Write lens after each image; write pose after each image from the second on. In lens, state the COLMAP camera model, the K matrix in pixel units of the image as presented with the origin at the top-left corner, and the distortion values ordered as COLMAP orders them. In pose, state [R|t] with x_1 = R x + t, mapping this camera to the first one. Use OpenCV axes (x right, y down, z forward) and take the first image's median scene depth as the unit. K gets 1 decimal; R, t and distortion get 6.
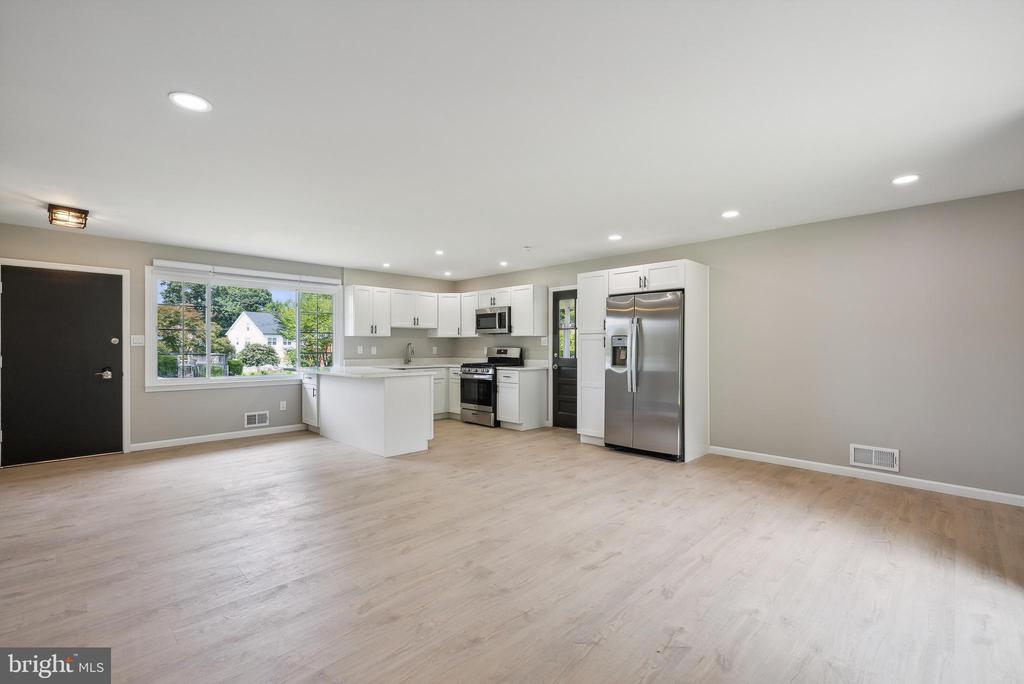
lens RADIAL K [[442.7, 0, 512.0], [0, 442.7, 342.0], [0, 0, 1]] dist [-0.000851, -0.000194]
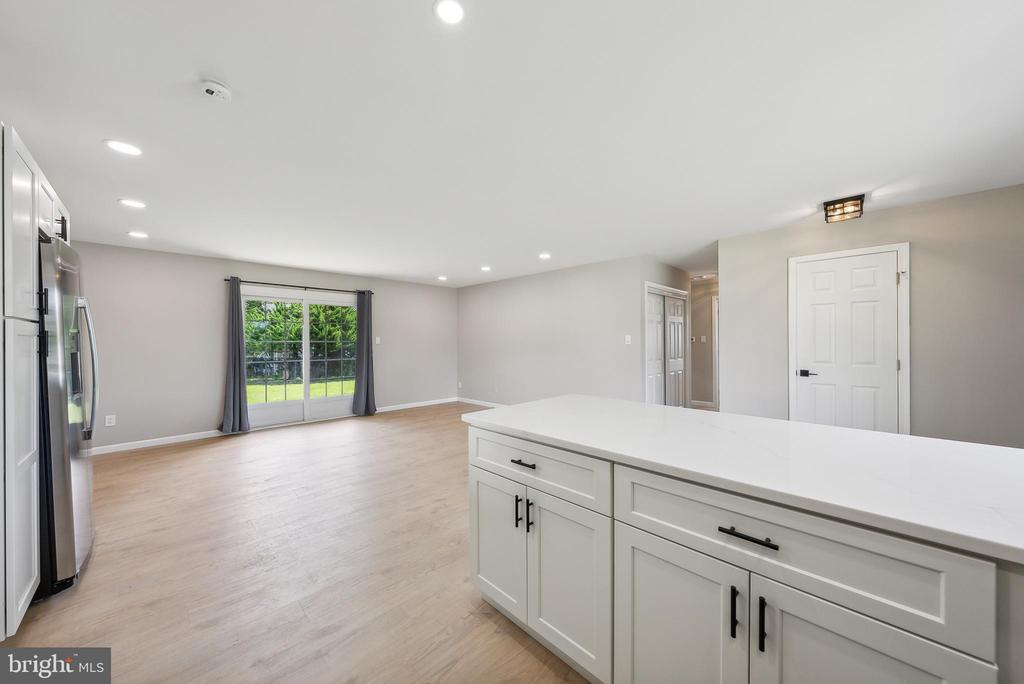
lens RADIAL K [[355.8, 0, 512.0], [0, 355.8, 342.0], [0, 0, 1]] dist [-0.000250, 0.000010]
pose [[-0.999979, 0.001720, 0.006296, -0.217424], [0.001666, 0.999962, -0.008542, 0.001862], [-0.006310, -0.008532, -0.999944, 1.316613]]
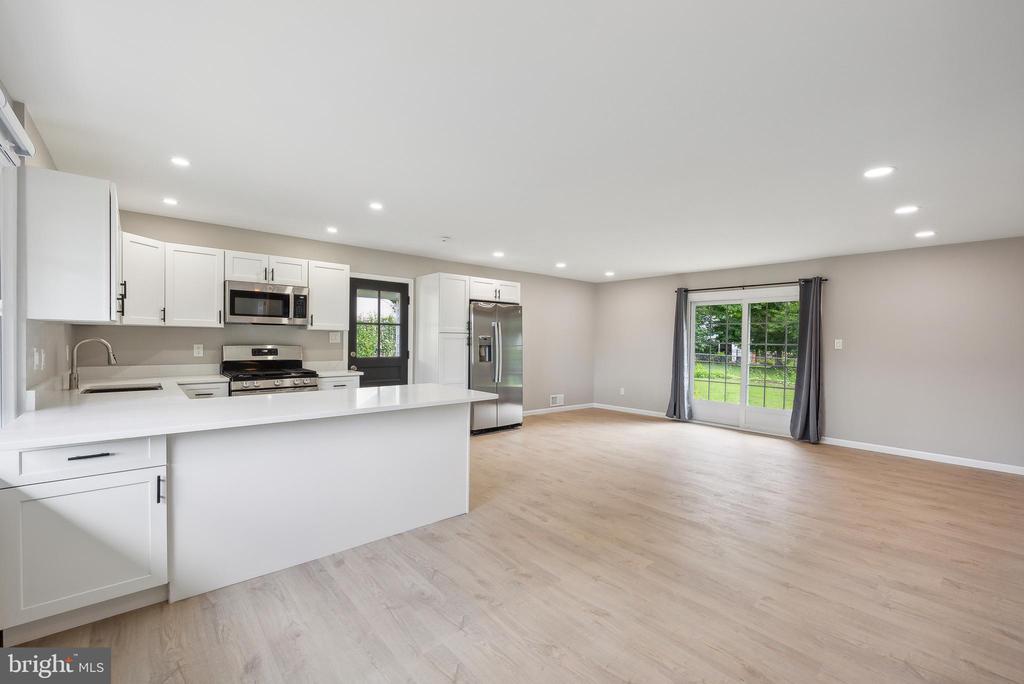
lens RADIAL K [[427.7, 0, 512.0], [0, 427.7, 342.0], [0, 0, 1]] dist [-0.000412, -0.000232]
pose [[0.083956, -0.005041, 0.996457, -0.852262], [-0.023663, 0.999695, 0.007051, -0.008162], [-0.996188, -0.024172, 0.083812, 0.802058]]
